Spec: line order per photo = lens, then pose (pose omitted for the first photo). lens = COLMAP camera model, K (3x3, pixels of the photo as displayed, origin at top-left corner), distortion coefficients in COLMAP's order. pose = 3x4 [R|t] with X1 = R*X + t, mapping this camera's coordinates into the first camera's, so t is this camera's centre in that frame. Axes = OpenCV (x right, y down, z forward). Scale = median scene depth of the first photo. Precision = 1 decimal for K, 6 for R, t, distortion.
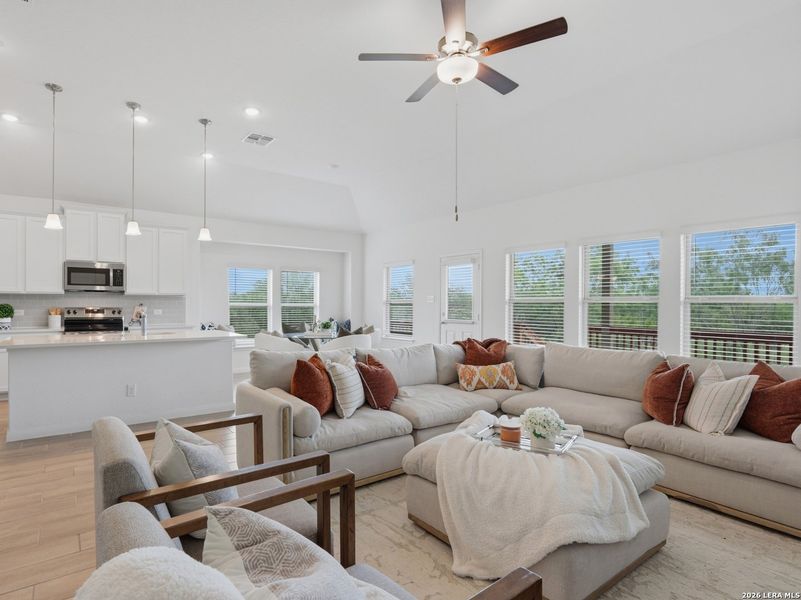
lens RADIAL K [[409.2, 0, 399.3], [0, 409.2, 308.3], [0, 0, 1]] dist [-0.001092, -0.000260]
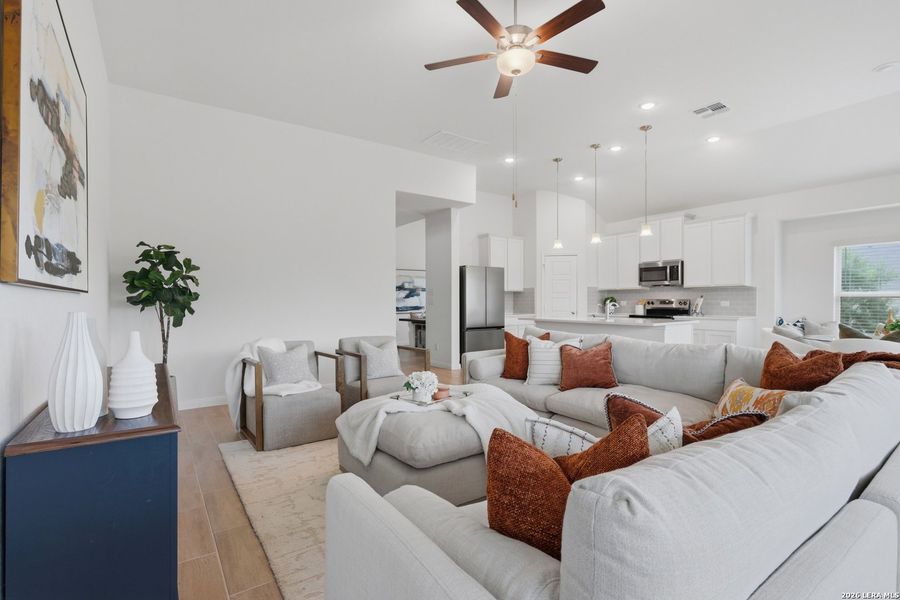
lens RADIAL K [[451.4, 0, 450.0], [0, 451.4, 300.0], [0, 0, 1]] dist [-0.000307, -0.000068]
pose [[-0.022821, -0.004536, -0.999729, 0.603549], [-0.005548, 0.999975, -0.004410, 0.009524], [0.999724, 0.005446, -0.022845, 0.414997]]
